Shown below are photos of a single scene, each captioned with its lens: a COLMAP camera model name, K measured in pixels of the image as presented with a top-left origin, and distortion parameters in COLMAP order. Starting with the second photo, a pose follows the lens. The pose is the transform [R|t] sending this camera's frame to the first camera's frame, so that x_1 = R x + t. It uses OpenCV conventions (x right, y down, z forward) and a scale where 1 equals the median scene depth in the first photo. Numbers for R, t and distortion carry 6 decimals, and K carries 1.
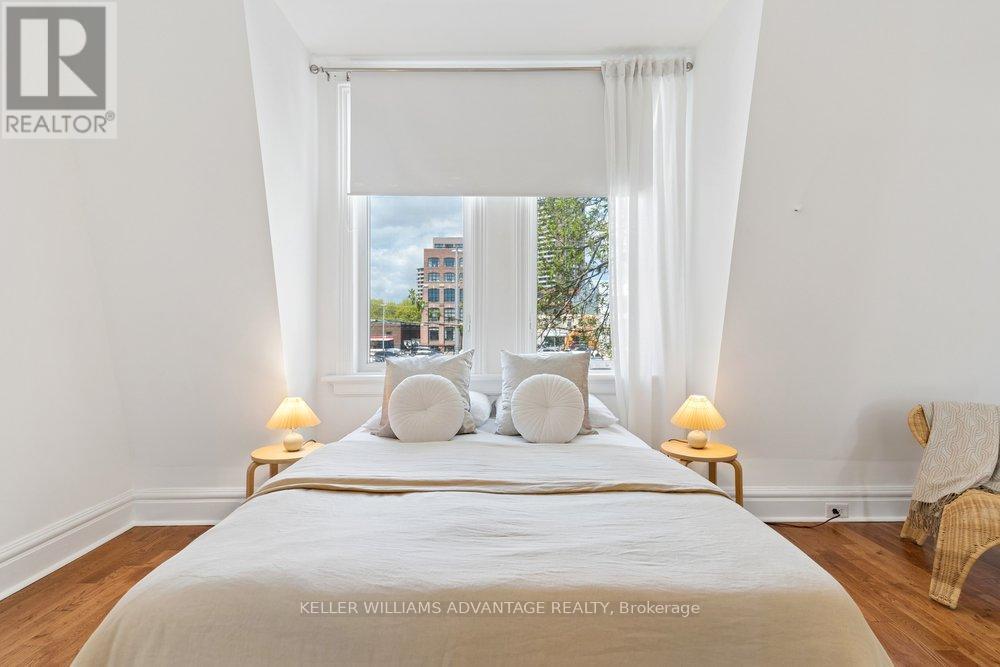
lens RADIAL K [[484.6, 0, 499.0], [0, 484.6, 331.2], [0, 0, 1]] dist [-0.000252, 0.000040]
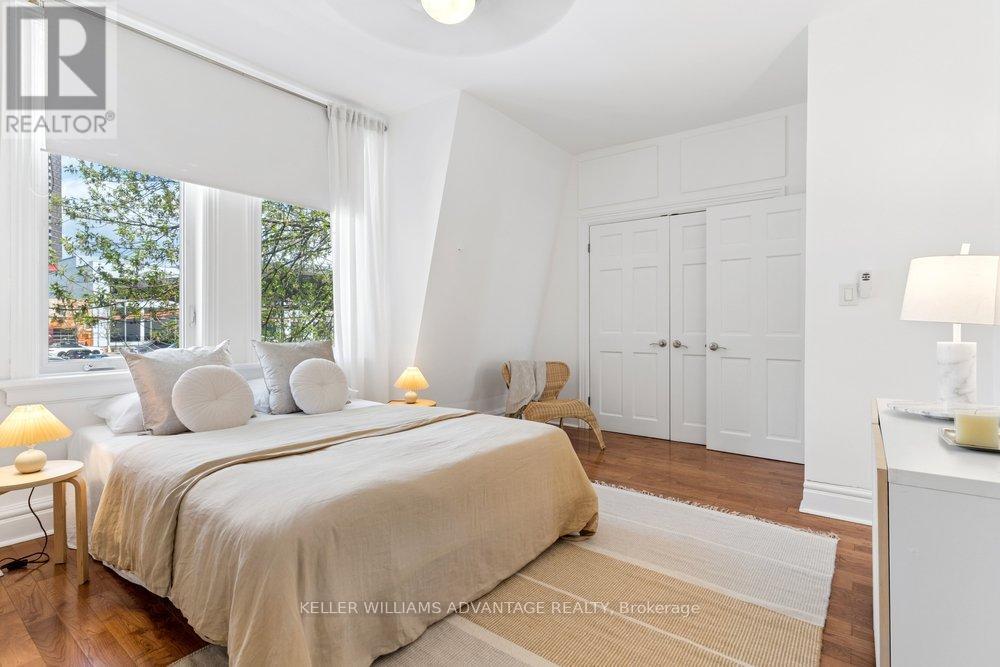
lens RADIAL K [[484.6, 0, 497.5], [0, 484.6, 328.4], [0, 0, 1]] dist [-0.000252, 0.000040]
pose [[0.607568, -0.006681, 0.794240, -0.506621], [-0.003420, 0.999933, 0.011027, -0.001504], [-0.794260, -0.009415, 0.607505, -0.082682]]
